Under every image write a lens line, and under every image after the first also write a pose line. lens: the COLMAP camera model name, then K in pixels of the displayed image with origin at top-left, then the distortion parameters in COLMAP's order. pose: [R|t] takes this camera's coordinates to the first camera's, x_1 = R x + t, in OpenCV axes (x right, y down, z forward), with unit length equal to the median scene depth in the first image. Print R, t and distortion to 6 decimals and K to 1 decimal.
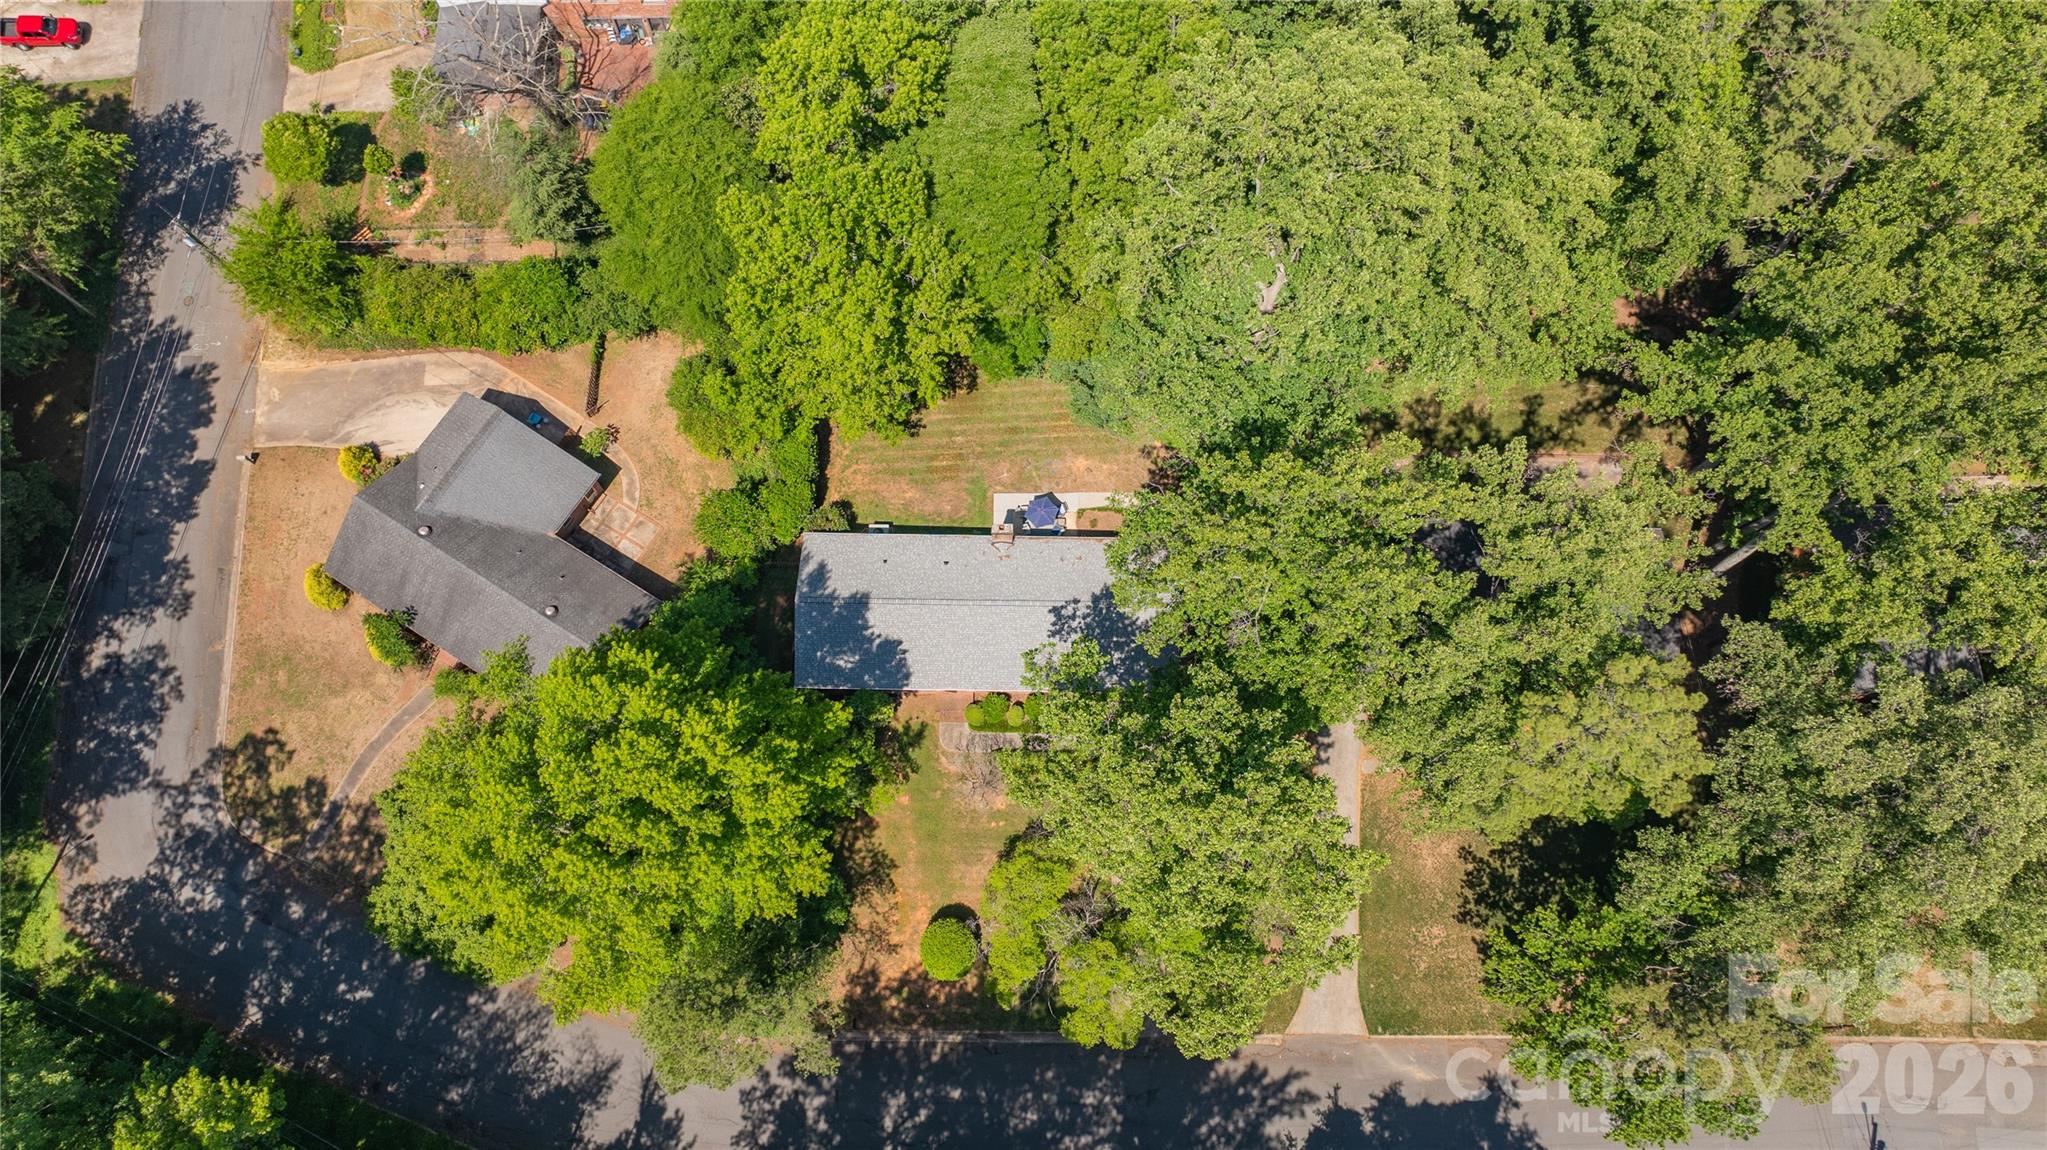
lens RADIAL K [[1447.4, 0, 1010.5], [0, 1447.4, 562.8], [0, 0, 1]] dist [-0.015844, -0.005366]
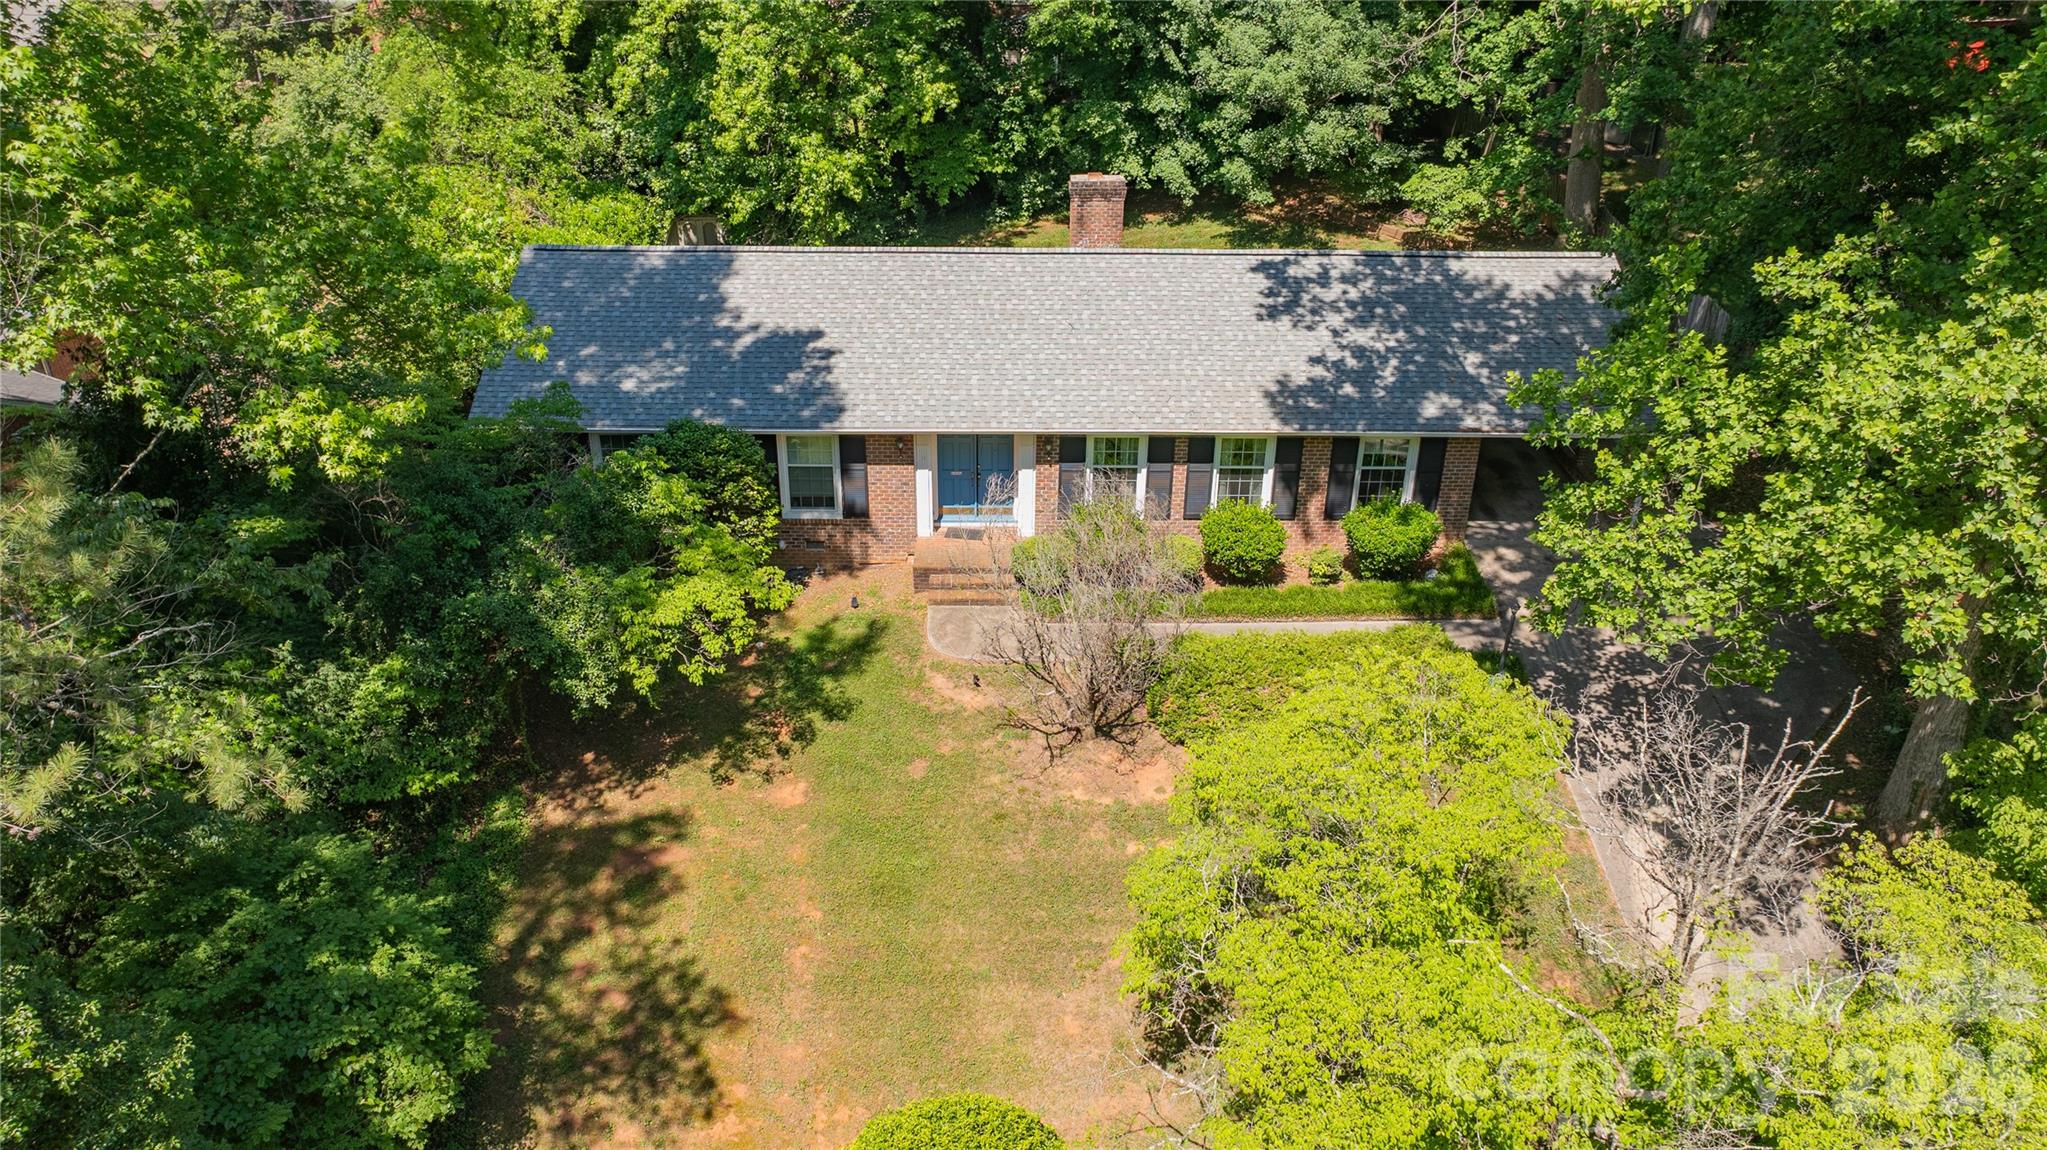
lens RADIAL K [[1465.6, 0, 997.9], [0, 1465.6, 540.1], [0, 0, 1]] dist [-0.019122, -0.004097]
pose [[0.999680, -0.010694, 0.022924, -0.041447], [0.023983, 0.688798, -0.724556, 0.321371], [-0.008042, 0.724874, 0.688834, 0.776465]]
